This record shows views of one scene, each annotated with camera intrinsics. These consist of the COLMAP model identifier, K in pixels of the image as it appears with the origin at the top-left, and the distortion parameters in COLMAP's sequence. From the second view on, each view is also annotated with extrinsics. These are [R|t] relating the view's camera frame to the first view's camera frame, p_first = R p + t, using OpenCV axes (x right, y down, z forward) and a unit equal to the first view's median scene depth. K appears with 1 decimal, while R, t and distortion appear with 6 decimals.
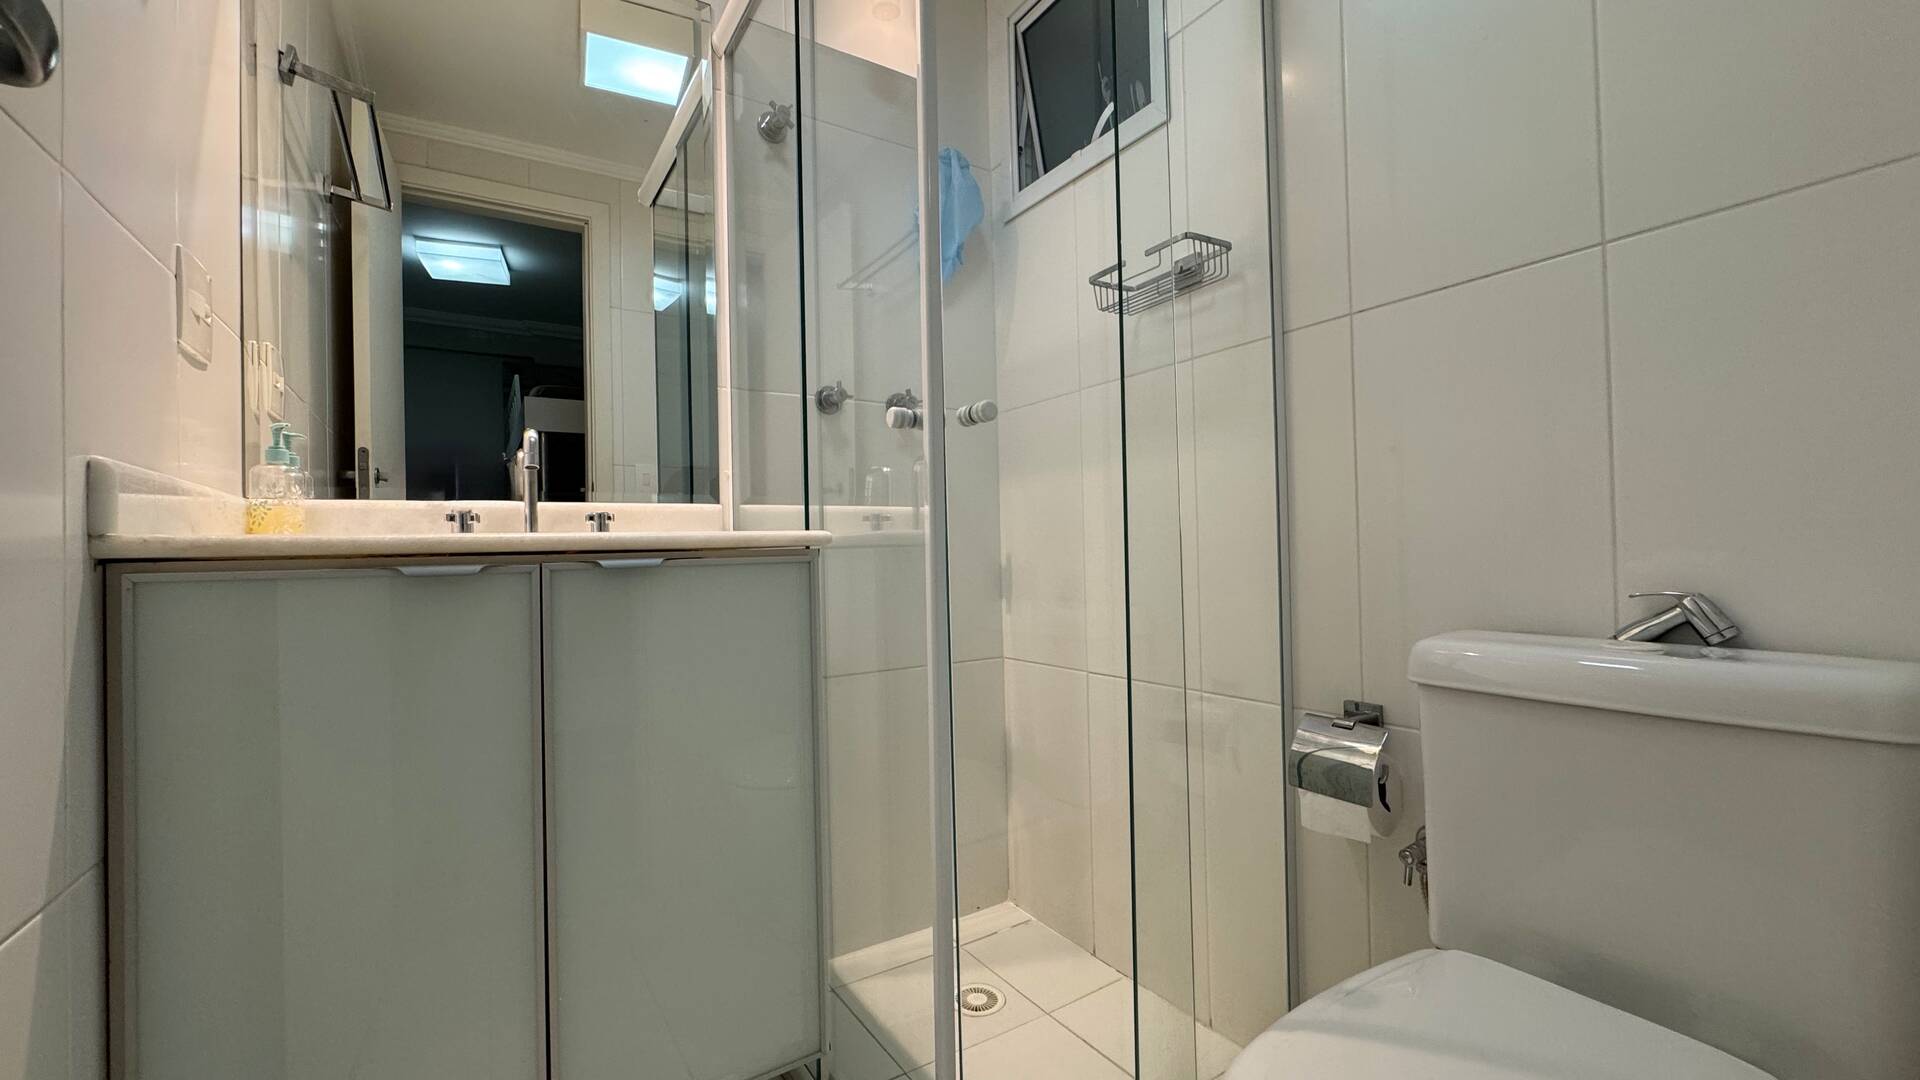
lens RADIAL K [[763.8, 0, 959.1], [0, 763.8, 540.9], [0, 0, 1]] dist [-0.003466, 0.000140]
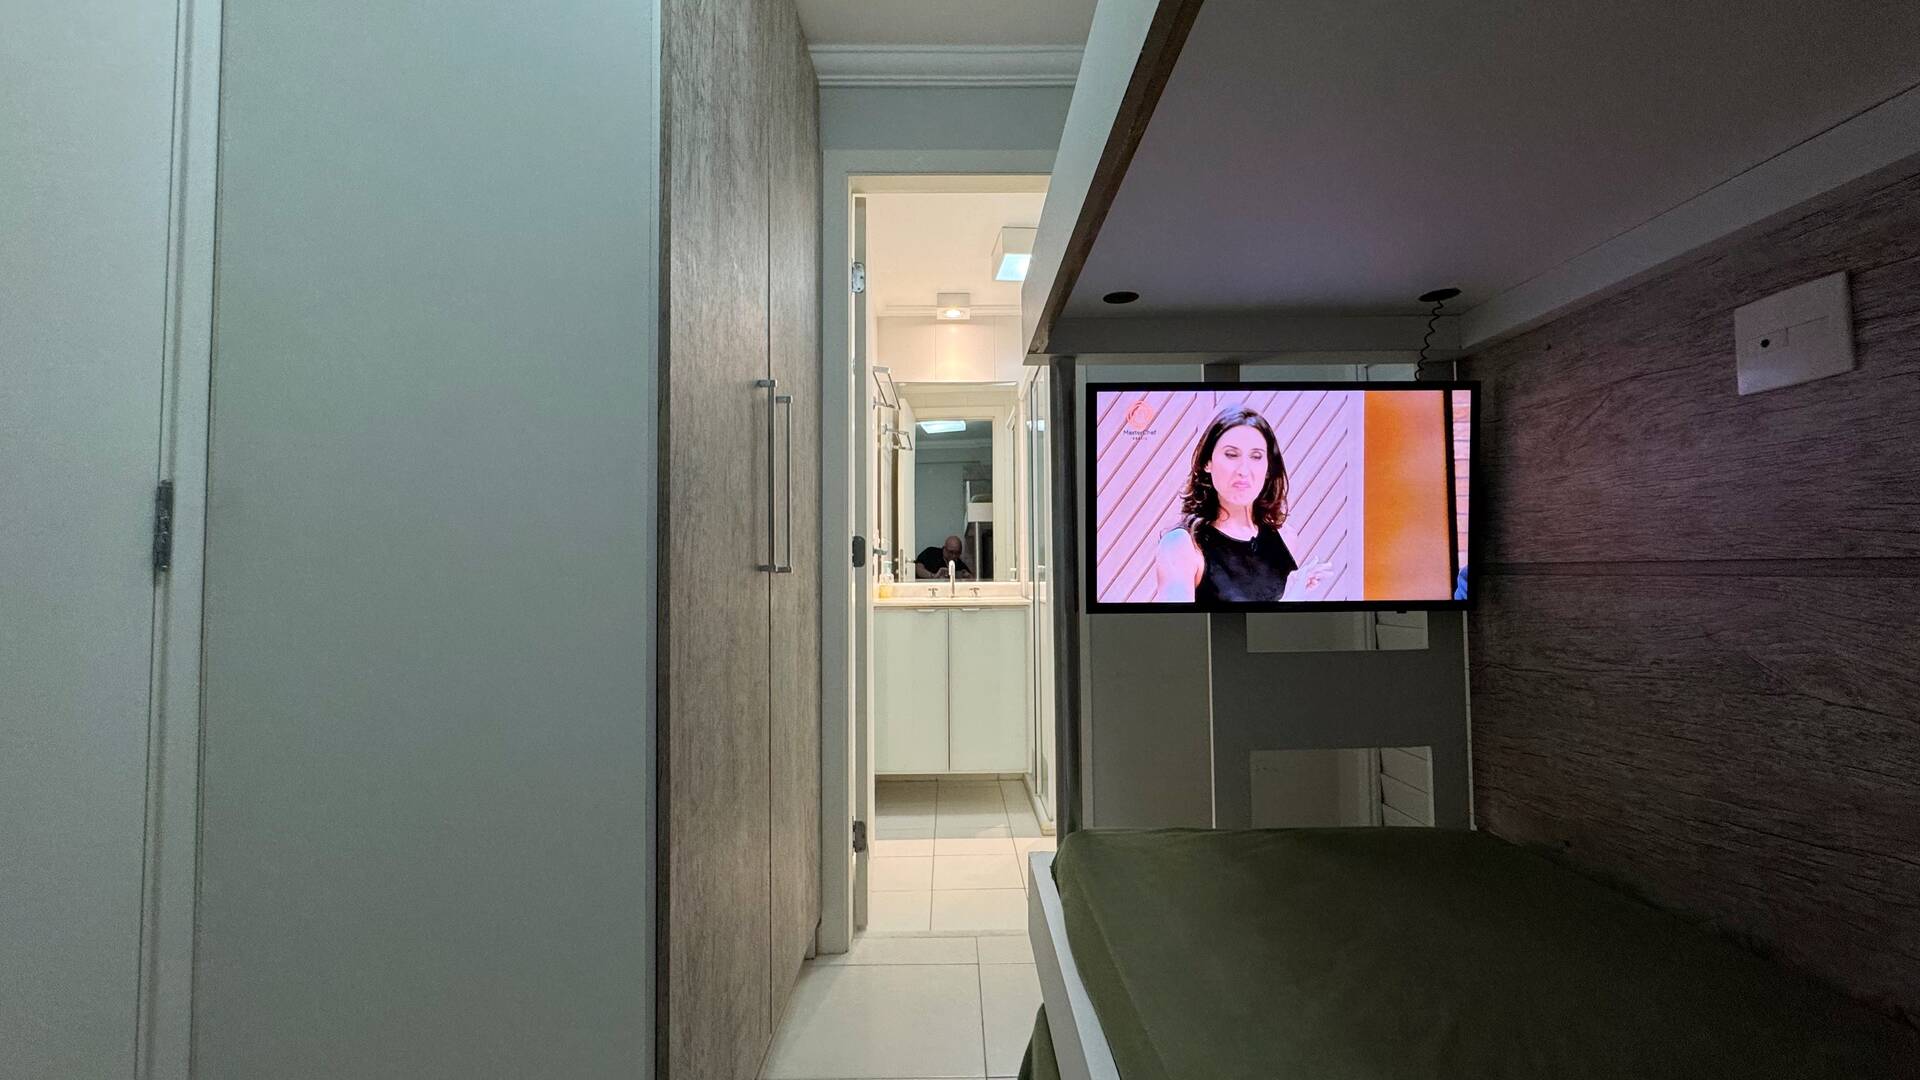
lens RADIAL K [[763.8, 0, 959.1], [0, 763.8, 540.9], [0, 0, 1]] dist [-0.003466, 0.000140]
pose [[0.846137, -0.004634, -0.532945, 0.813865], [-0.005493, 0.999833, -0.017415, -0.131510], [0.532936, 0.017663, 0.845971, -1.170017]]
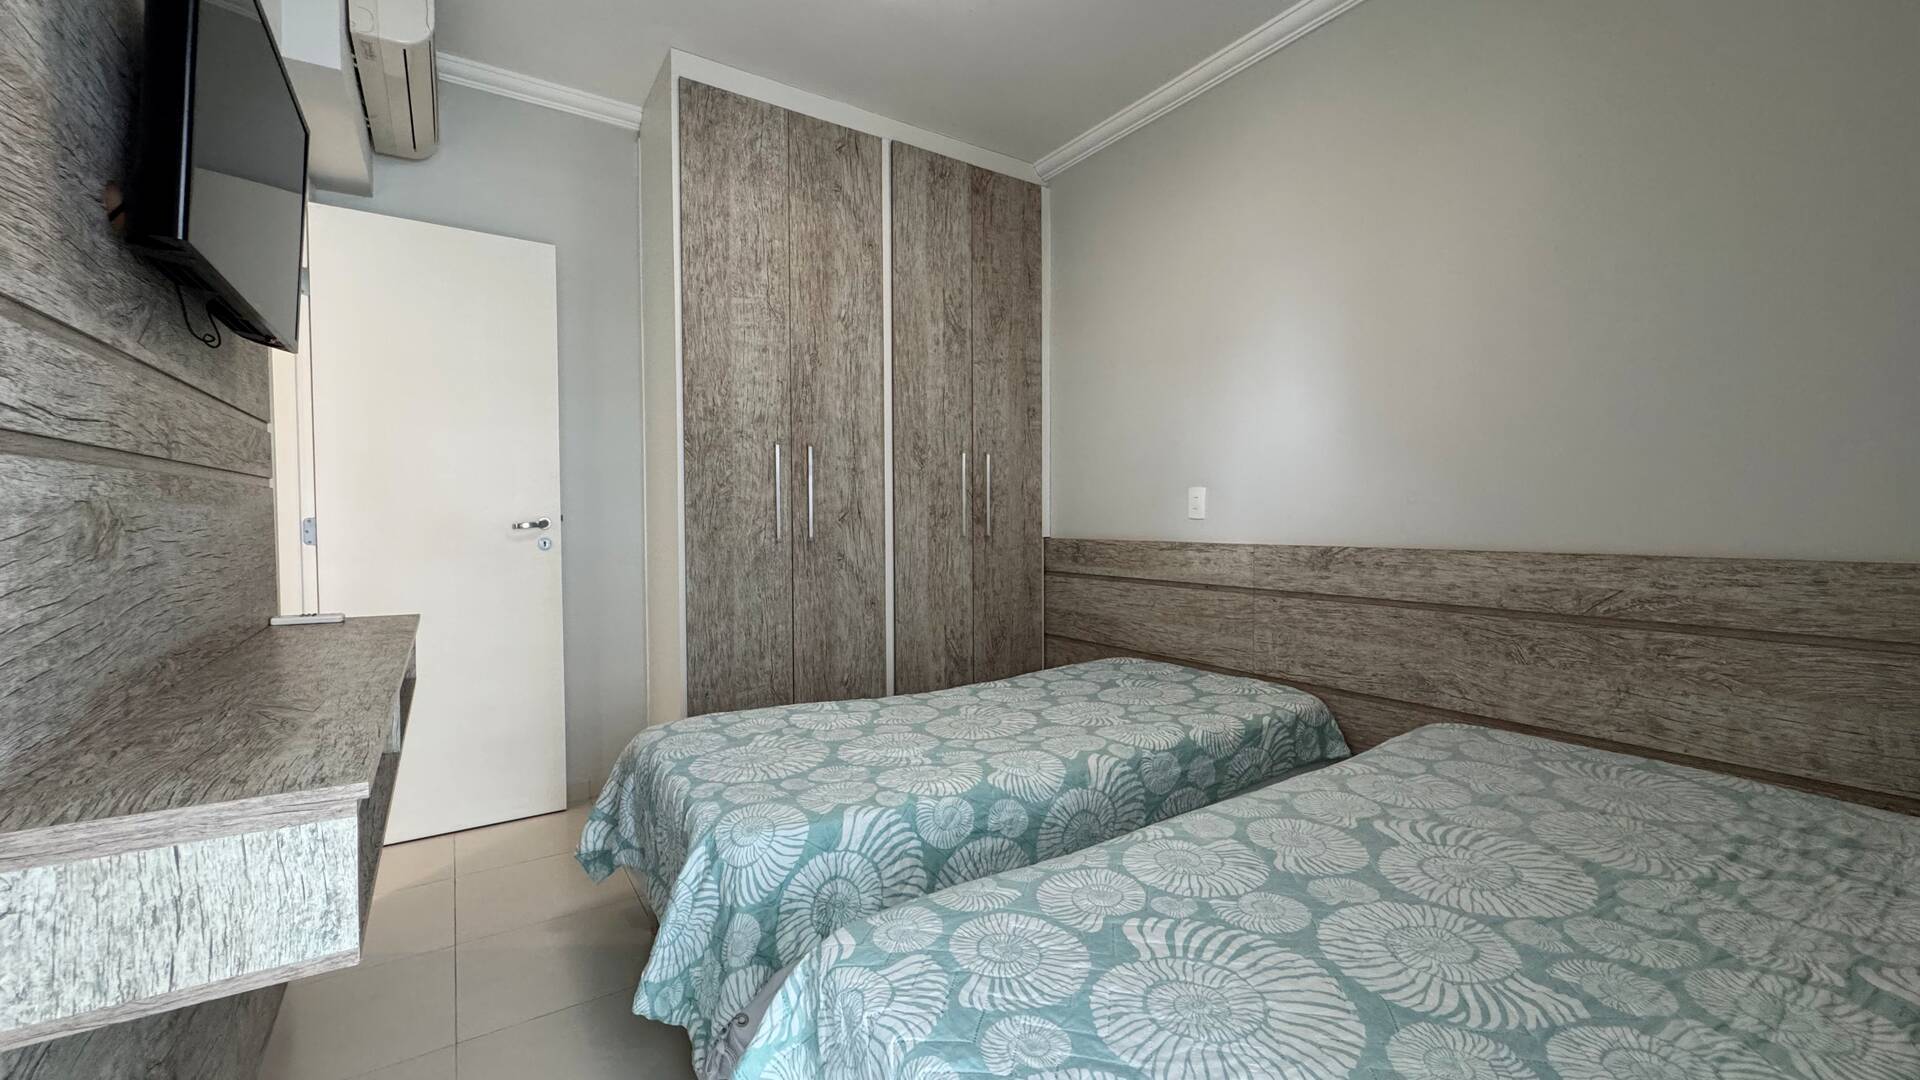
lens RADIAL K [[763.8, 0, 959.1], [0, 763.8, 540.9], [0, 0, 1]] dist [-0.003466, 0.000140]
pose [[0.999739, 0.018822, 0.012937, 0.166984], [-0.019381, 0.998819, 0.044563, -0.341048], [-0.012083, -0.044802, 0.998923, -1.670638]]
